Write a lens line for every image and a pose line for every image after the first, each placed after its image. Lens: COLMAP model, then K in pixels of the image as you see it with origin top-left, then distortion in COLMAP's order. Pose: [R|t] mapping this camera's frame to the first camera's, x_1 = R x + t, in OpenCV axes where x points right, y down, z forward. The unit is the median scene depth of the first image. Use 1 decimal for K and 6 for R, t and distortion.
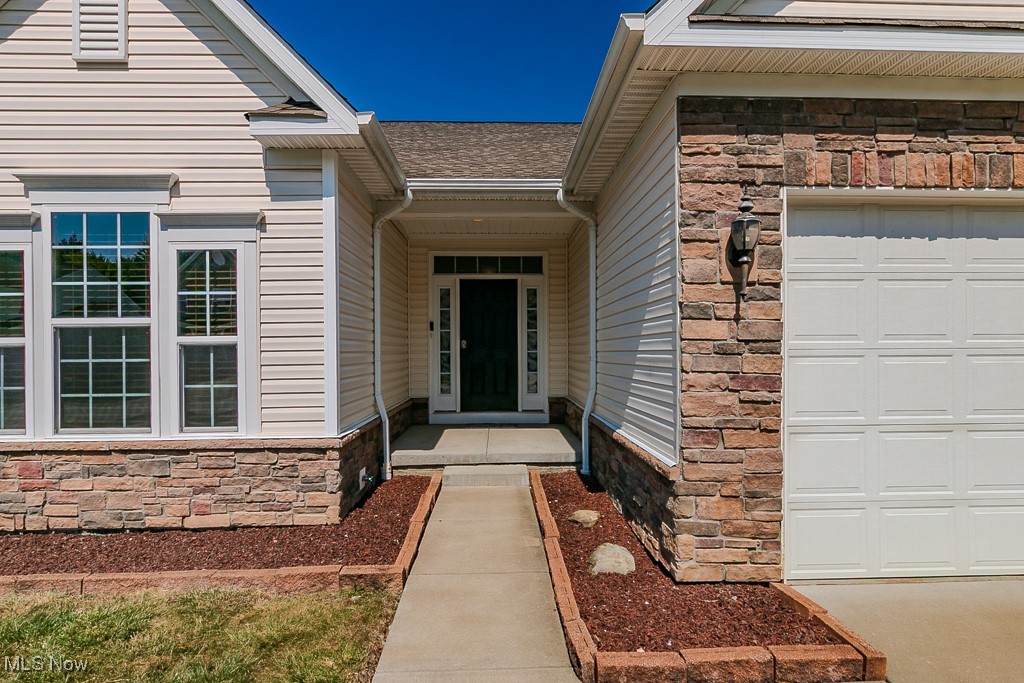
lens RADIAL K [[542.3, 0, 513.8], [0, 542.3, 345.2], [0, 0, 1]] dist [-0.000996, -0.001185]
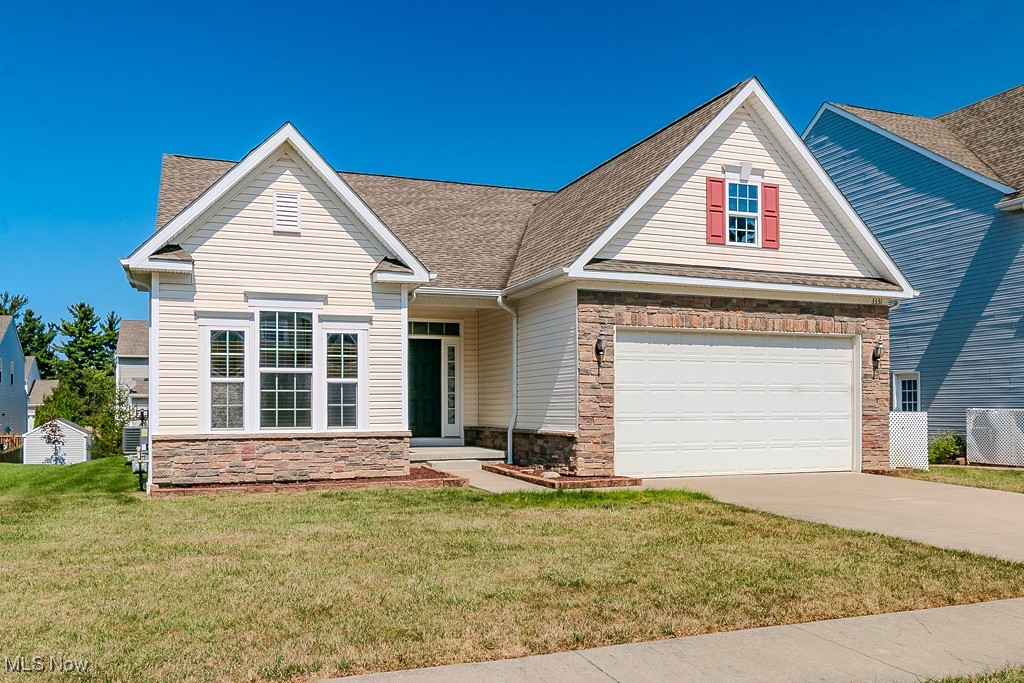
lens RADIAL K [[845.1, 0, 512.0], [0, 845.1, 342.0], [0, 0, 1]] dist [0.006579, 0.001004]
pose [[0.949833, 0.028427, 0.311462, -0.934915], [-0.006895, 0.997522, -0.070016, 0.059956], [-0.312680, 0.064356, 0.947676, -2.037714]]
